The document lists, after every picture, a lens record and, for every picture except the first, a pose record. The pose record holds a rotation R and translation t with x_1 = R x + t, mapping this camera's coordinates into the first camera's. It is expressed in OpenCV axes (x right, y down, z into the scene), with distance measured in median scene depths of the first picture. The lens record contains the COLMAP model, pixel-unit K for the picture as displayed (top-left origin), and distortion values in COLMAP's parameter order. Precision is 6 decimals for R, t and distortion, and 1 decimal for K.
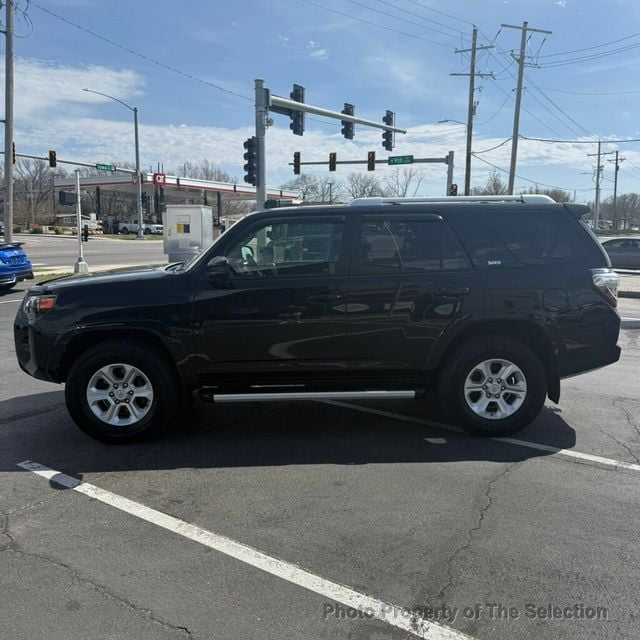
lens RADIAL K [[615.0, 0, 321.4], [0, 615.0, 322.1], [0, 0, 1]] dist [0.130757, -0.230448]
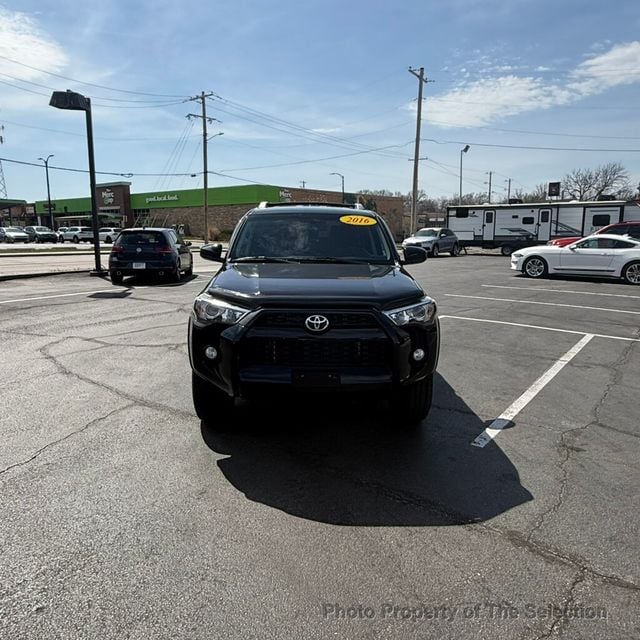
lens RADIAL K [[513.3, 0, 329.5], [0, 513.3, 319.7], [0, 0, 1]] dist [-0.012446, -0.006190]
pose [[0.001307, -0.192262, 0.981343, -1.077193], [0.145591, 0.970924, 0.190027, -0.158265], [-0.989344, 0.142627, 0.029261, 0.988713]]
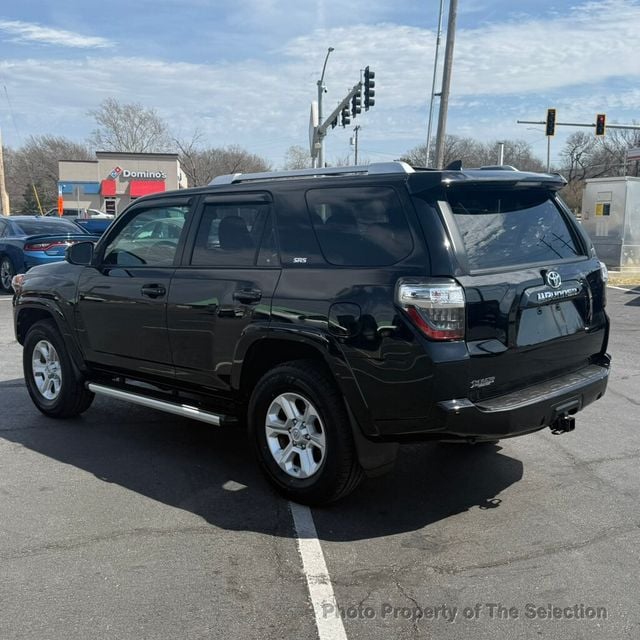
lens RADIAL K [[787.1, 0, 319.1], [0, 787.1, 321.0], [0, 0, 1]] dist [0.188269, -0.473450]
pose [[0.676920, 0.092884, -0.730172, 0.870693], [-0.101150, 0.994333, 0.032714, -0.051456], [0.729073, 0.051712, 0.682479, 0.352872]]
